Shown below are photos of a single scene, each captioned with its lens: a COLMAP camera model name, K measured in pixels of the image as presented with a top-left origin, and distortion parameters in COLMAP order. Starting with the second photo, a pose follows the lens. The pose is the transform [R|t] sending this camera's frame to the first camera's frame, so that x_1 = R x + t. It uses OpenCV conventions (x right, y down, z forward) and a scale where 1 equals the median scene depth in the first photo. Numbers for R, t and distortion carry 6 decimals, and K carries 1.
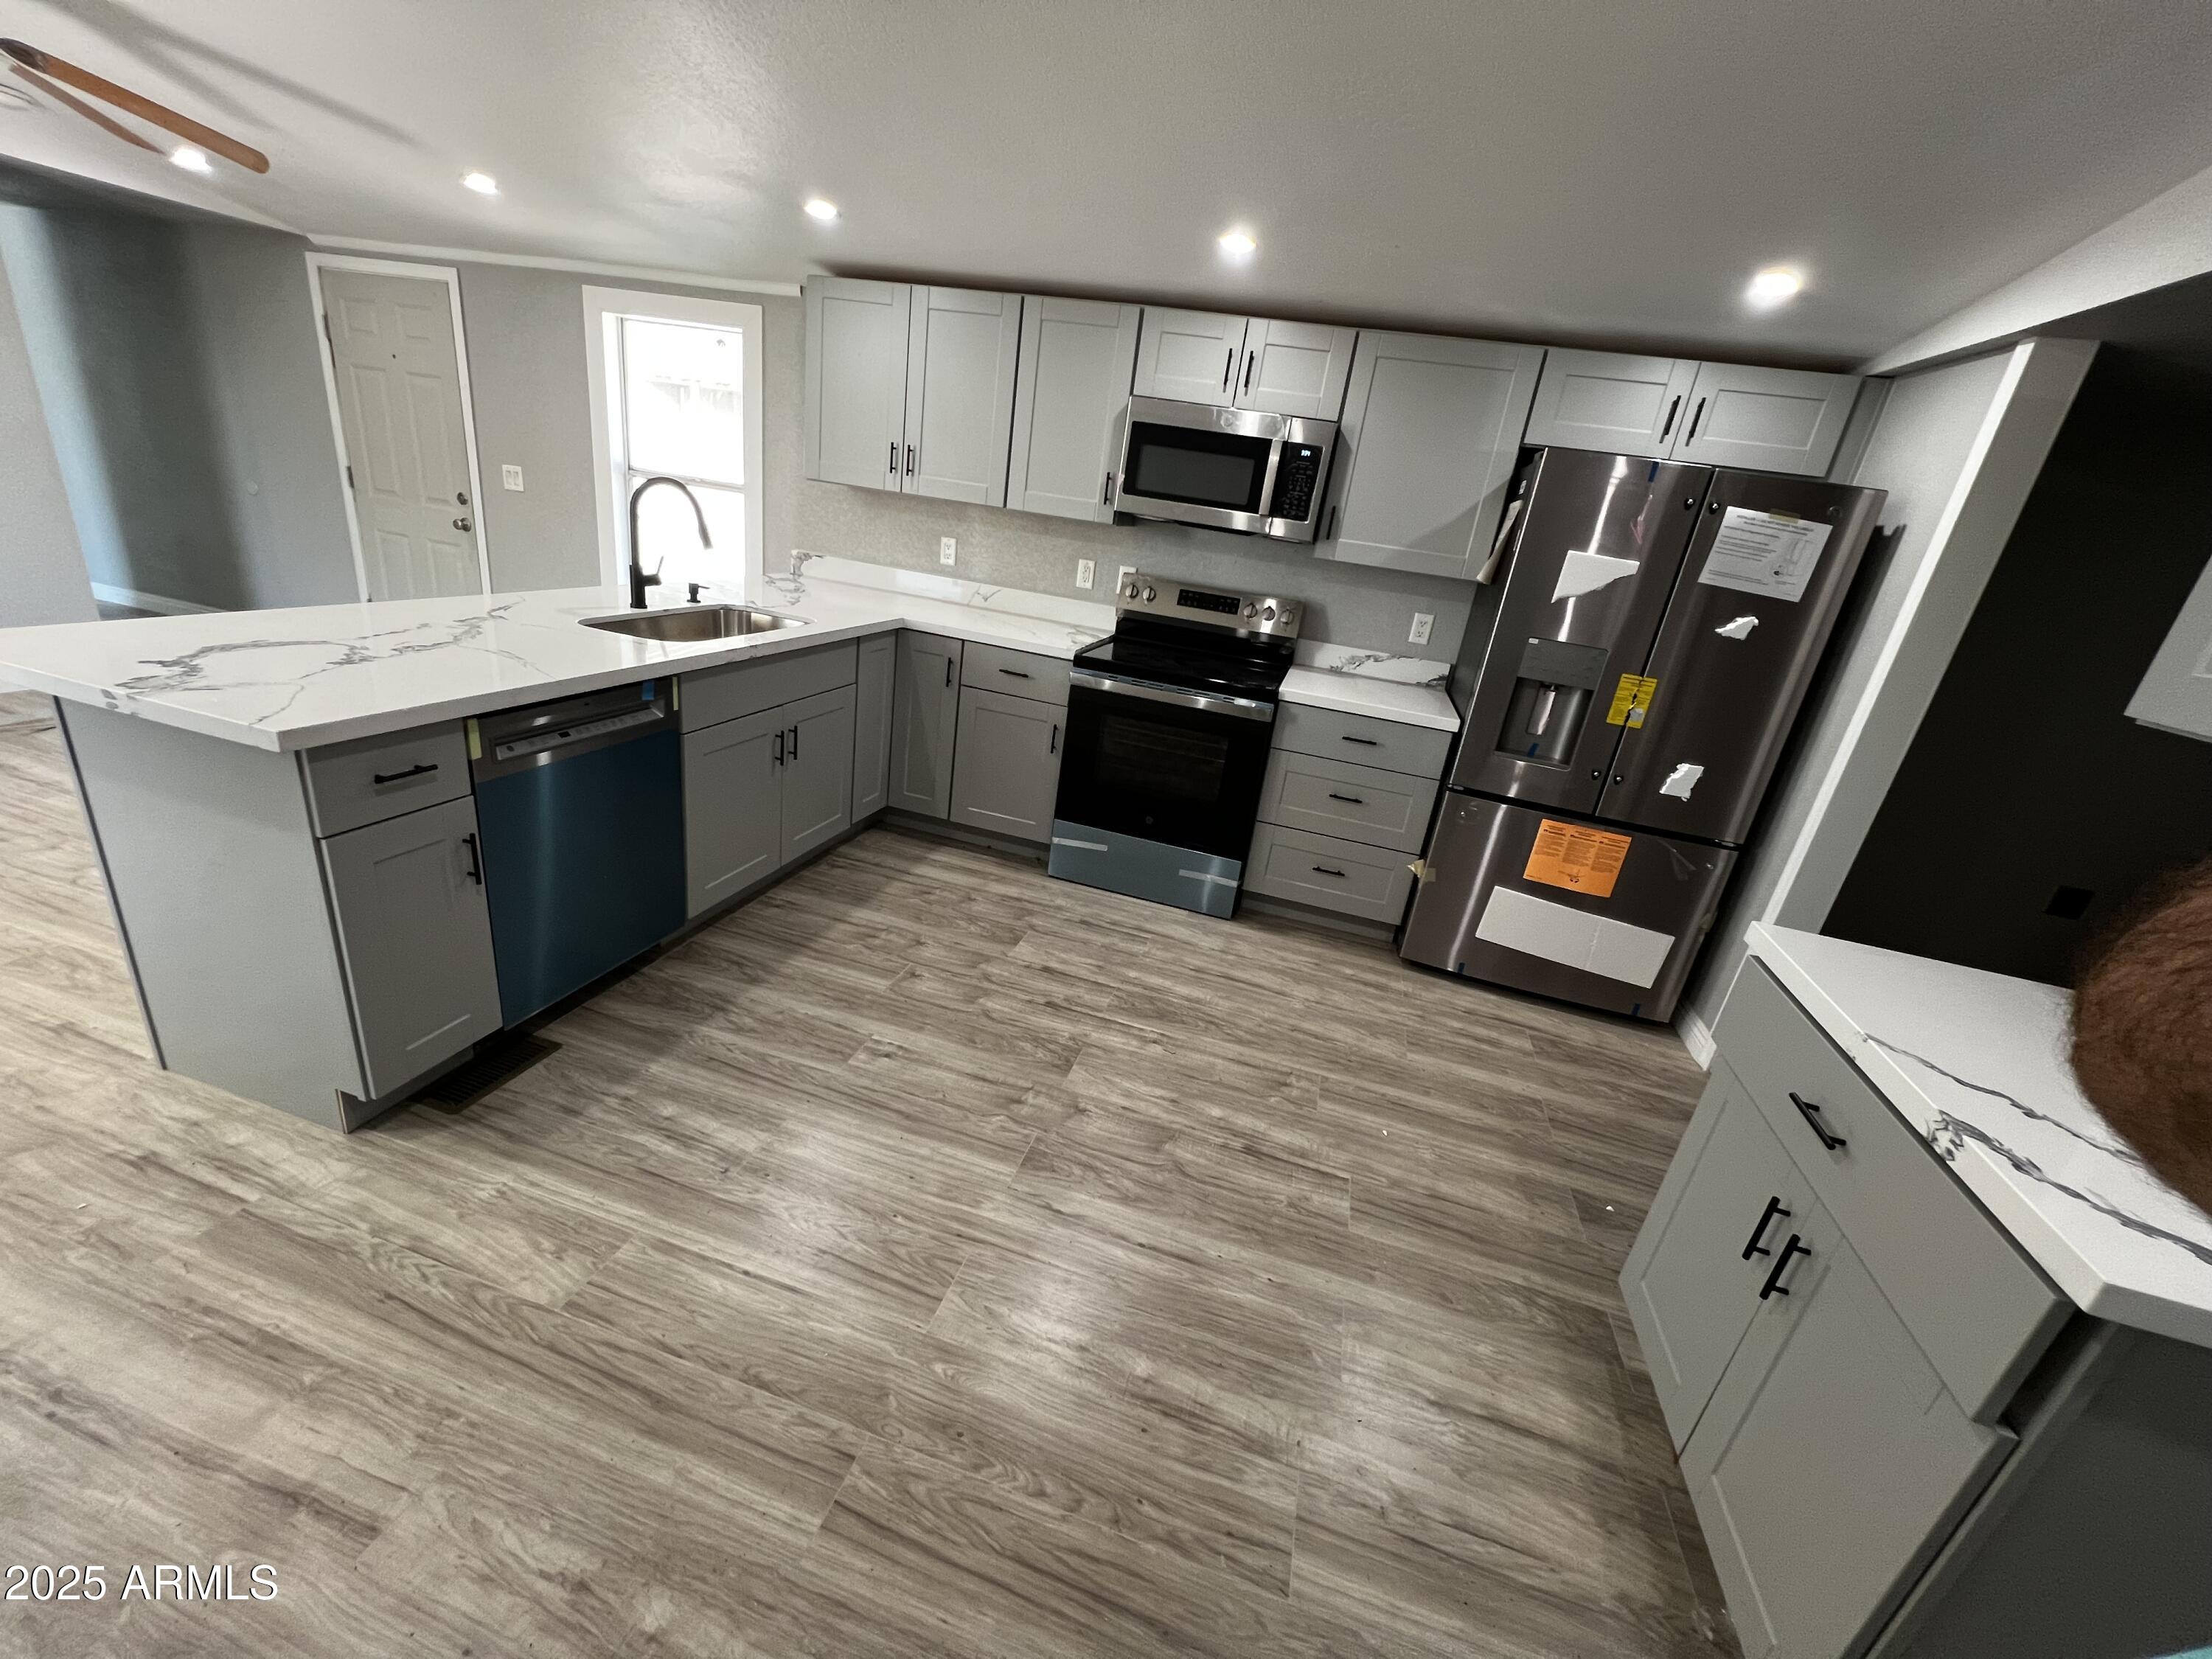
lens RADIAL K [[884.5, 0, 1105.8], [0, 884.5, 823.3], [0, 0, 1]] dist [-0.002220, -0.000113]
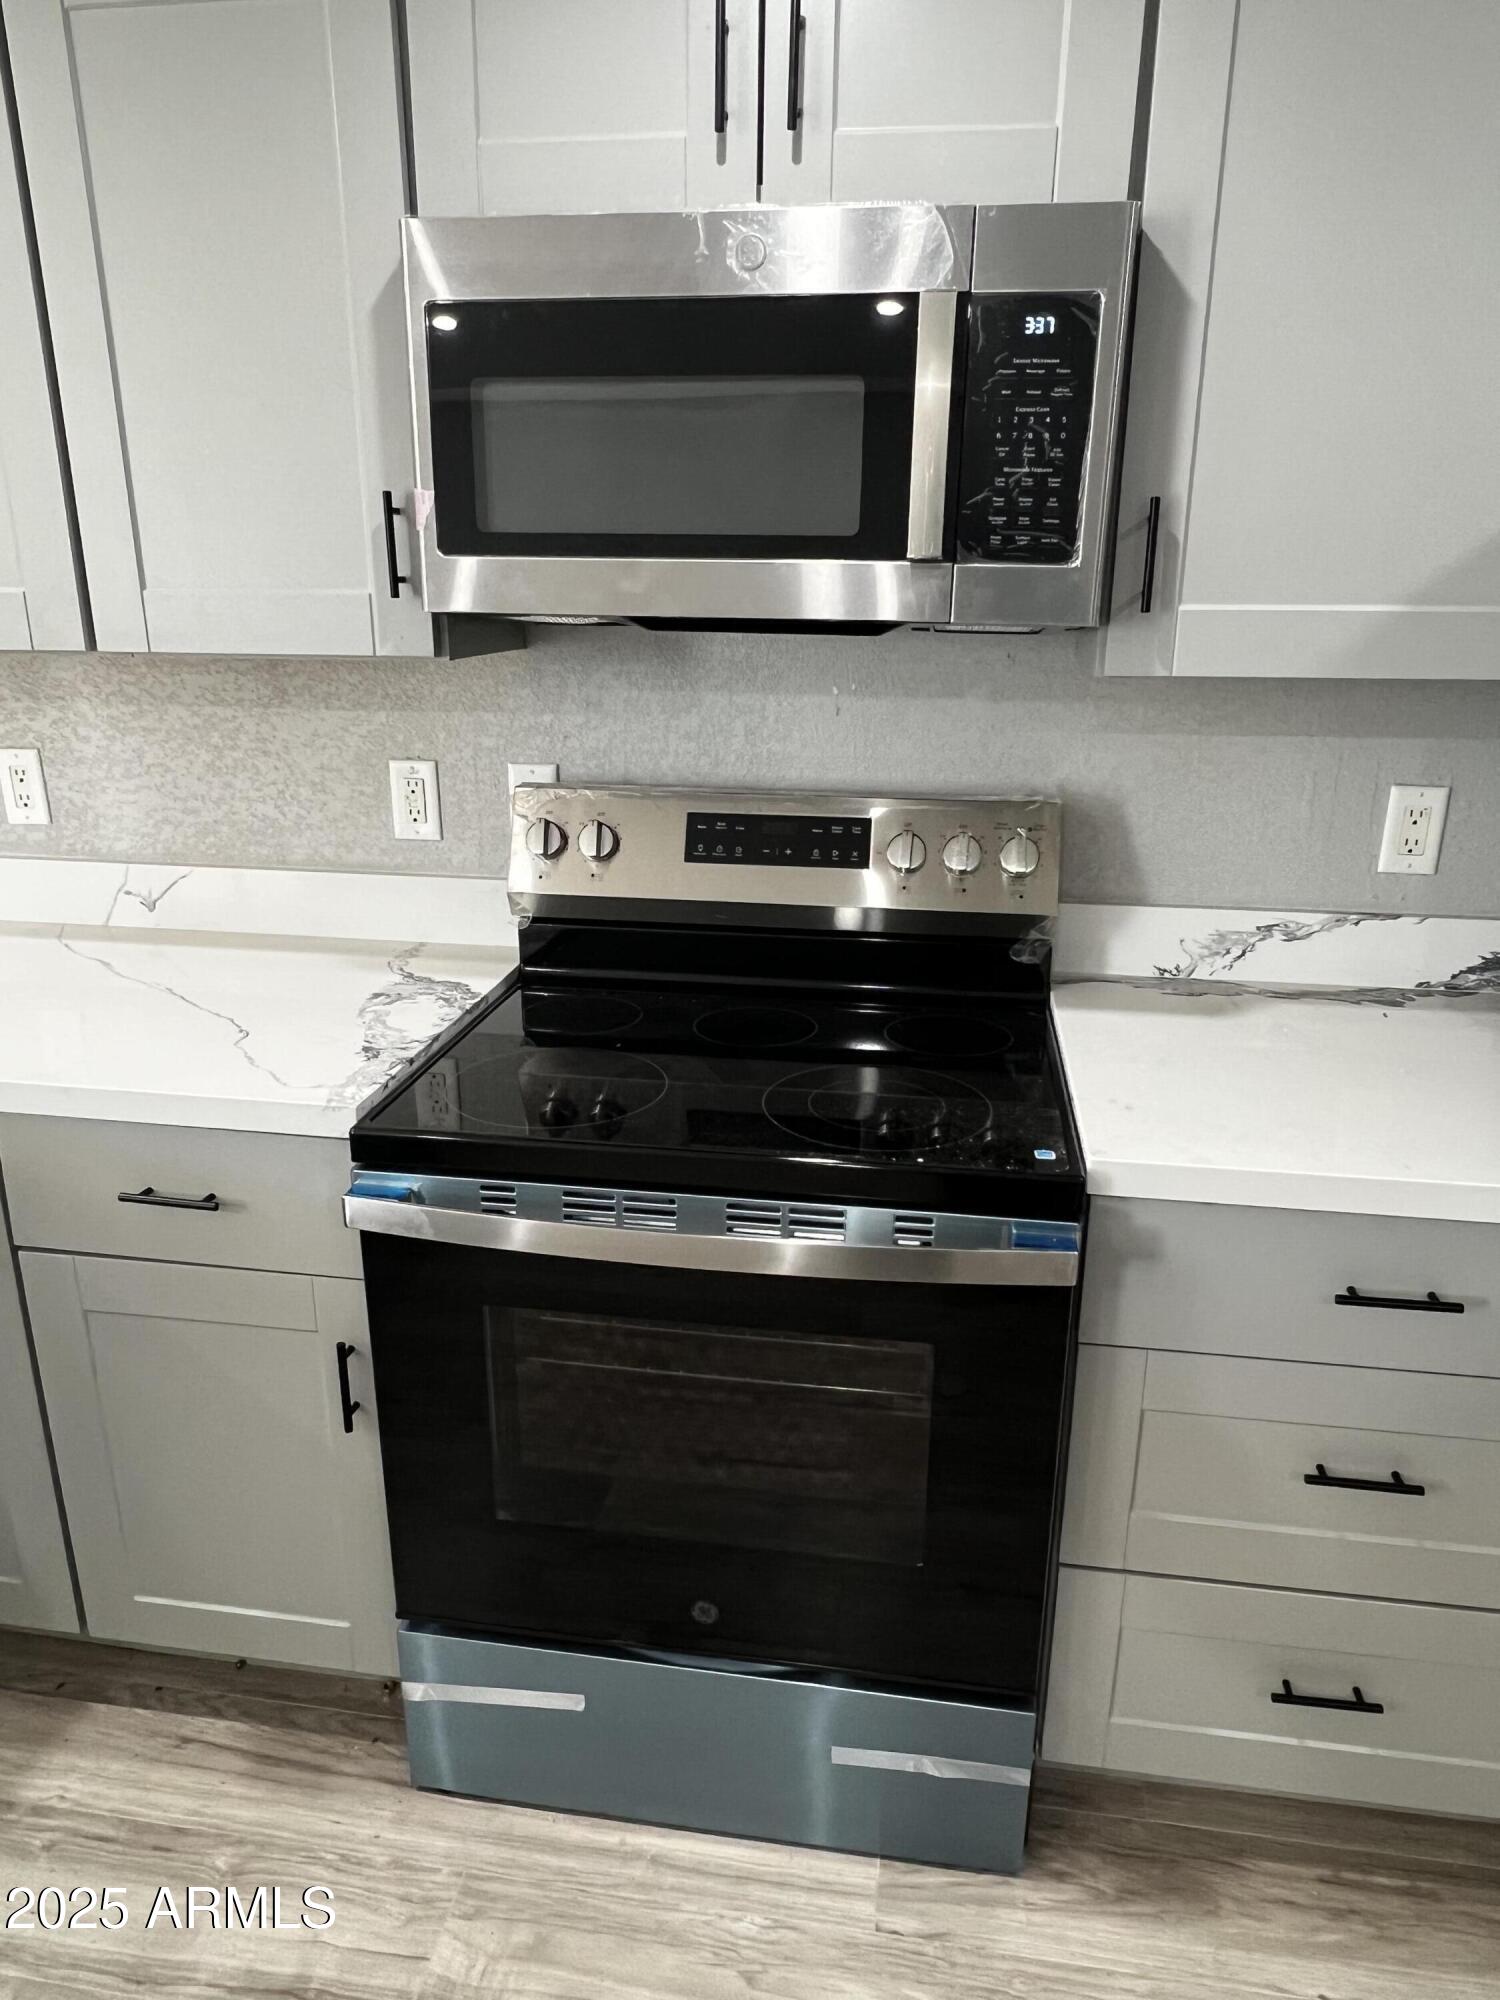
lens RADIAL K [[1297.5, 0, 751.8], [0, 1297.5, 999.8], [0, 0, 1]] dist [-0.003478, 0.004992]
pose [[0.984450, -0.158762, 0.075184, 0.063010], [0.161212, 0.986531, -0.027689, -0.187462], [-0.069775, 0.039379, 0.996785, 0.538918]]
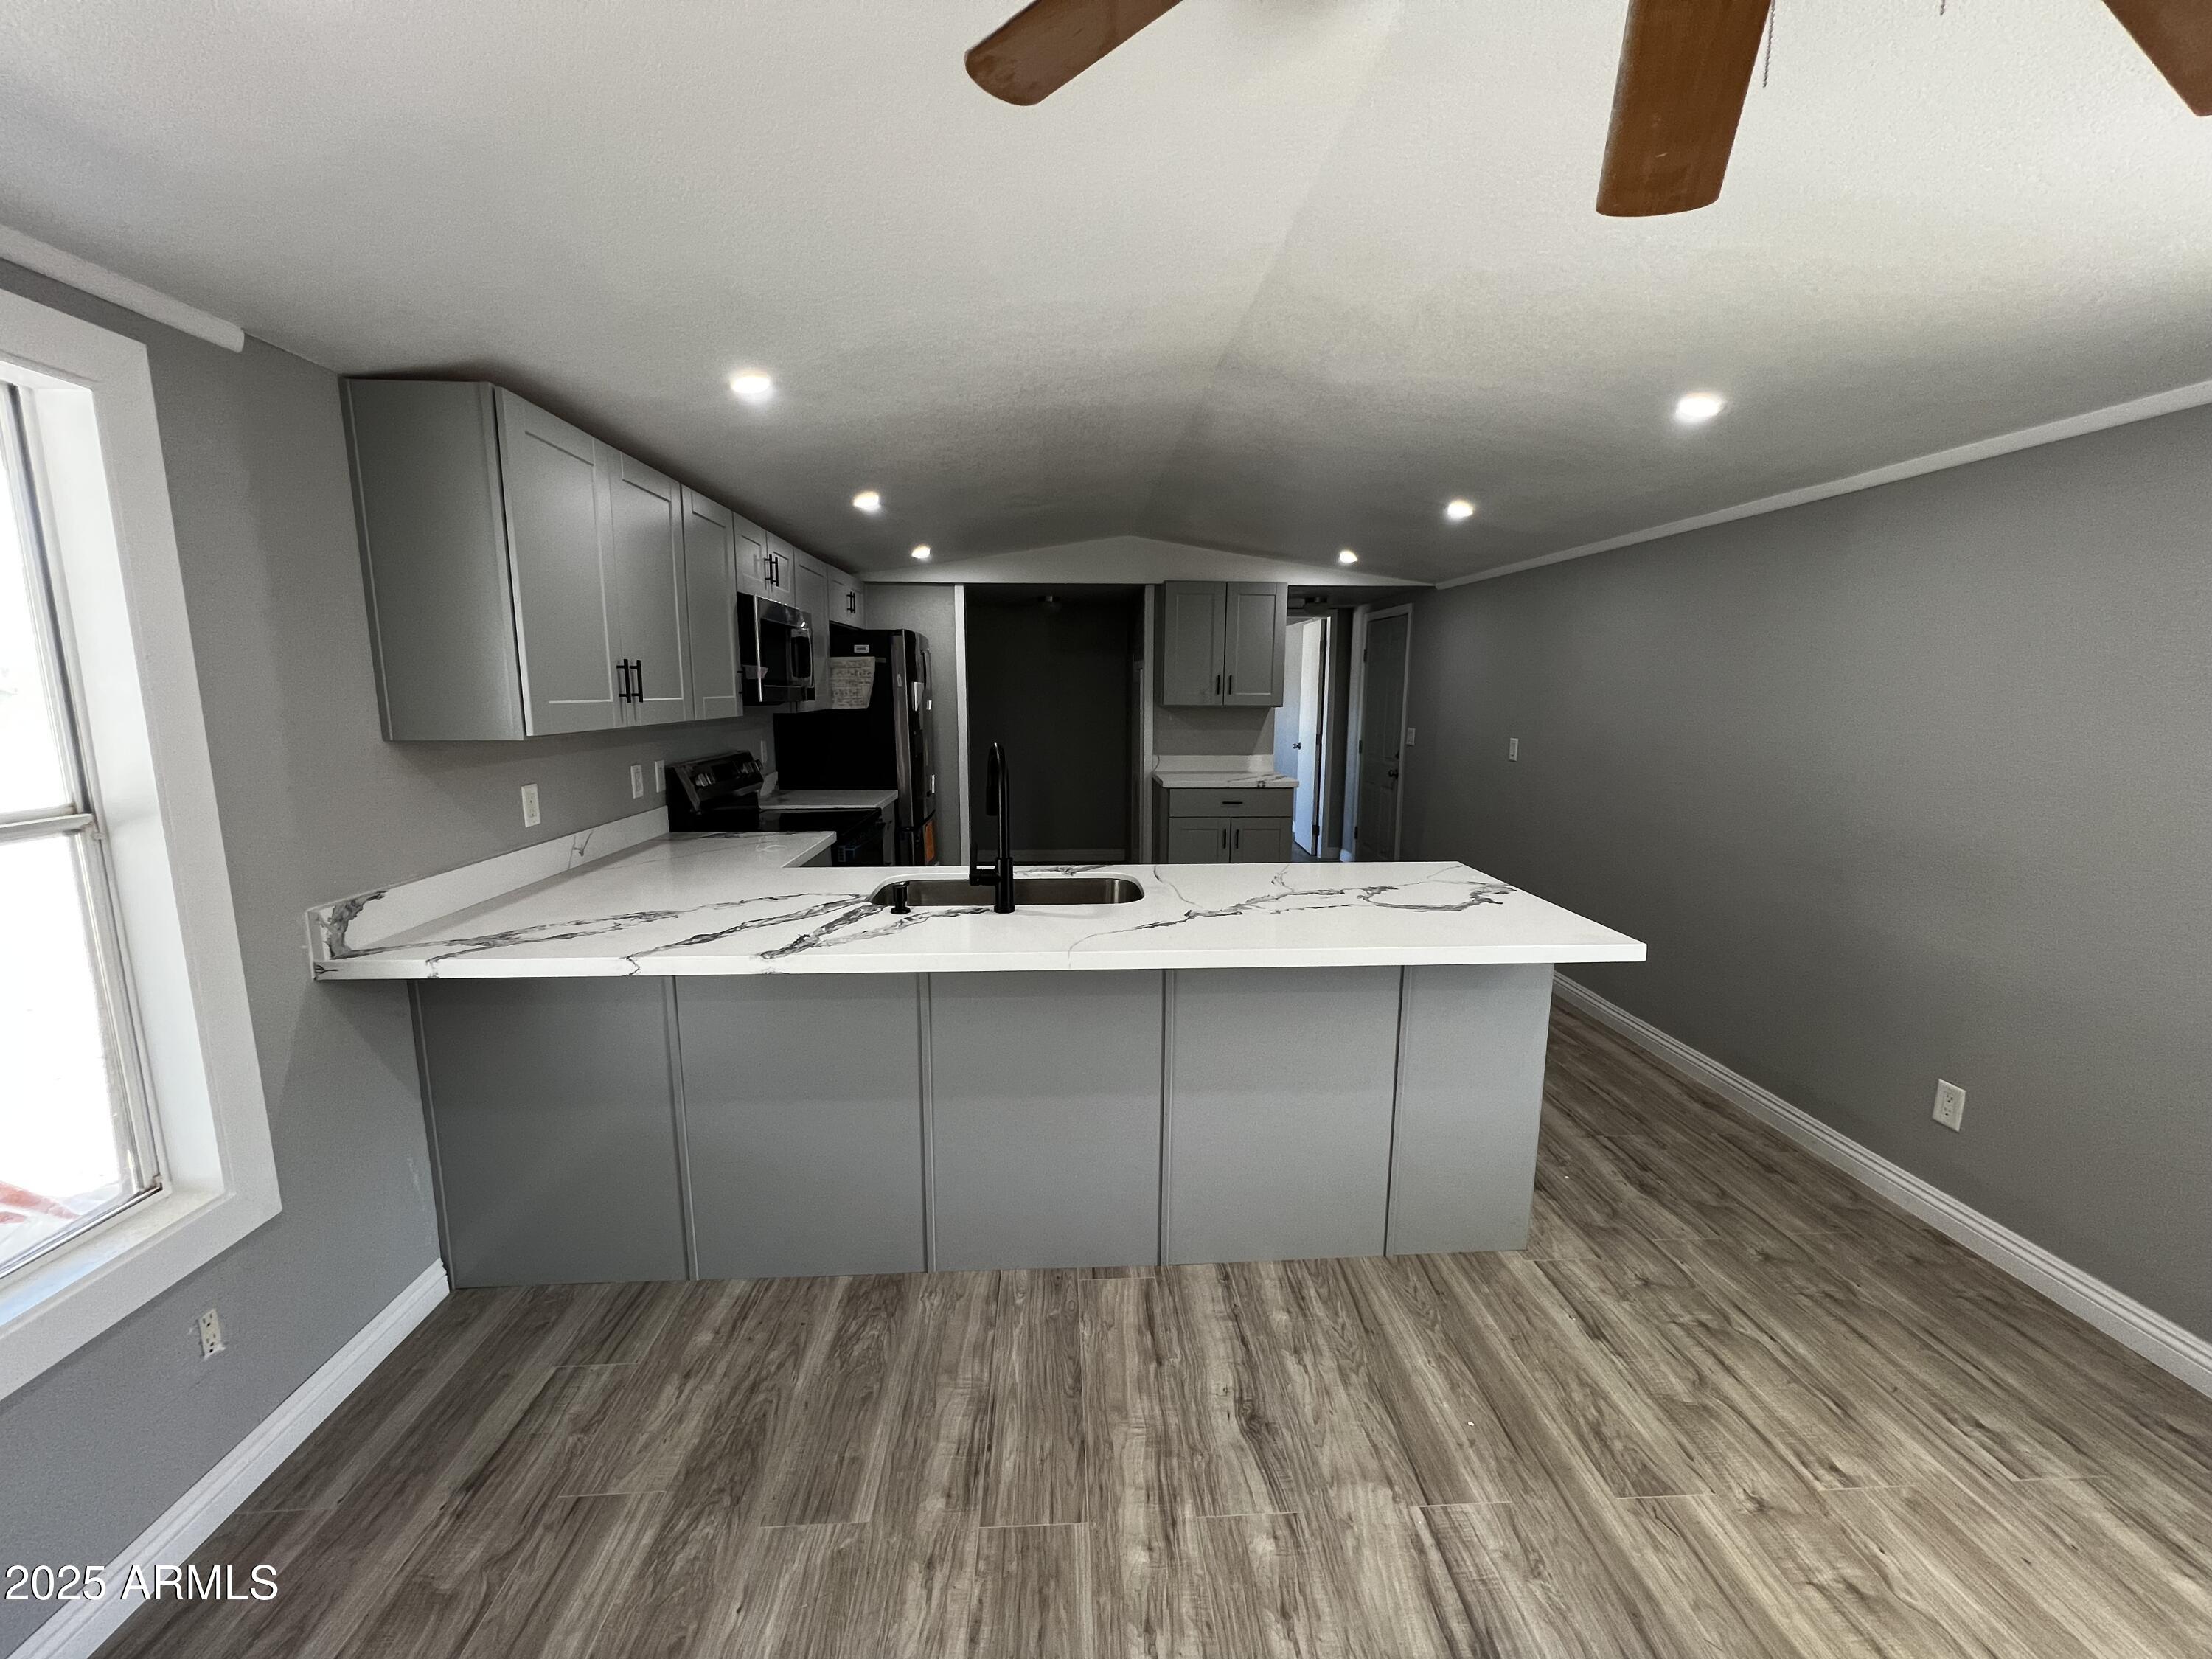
lens RADIAL K [[884.5, 0, 1105.2], [0, 884.5, 825.9], [0, 0, 1]] dist [-0.002220, -0.000113]
pose [[-0.319472, -0.287841, 0.902821, -1.075116], [0.290910, 0.876949, 0.382534, -0.489490], [-0.901837, 0.384848, -0.196425, 0.851927]]
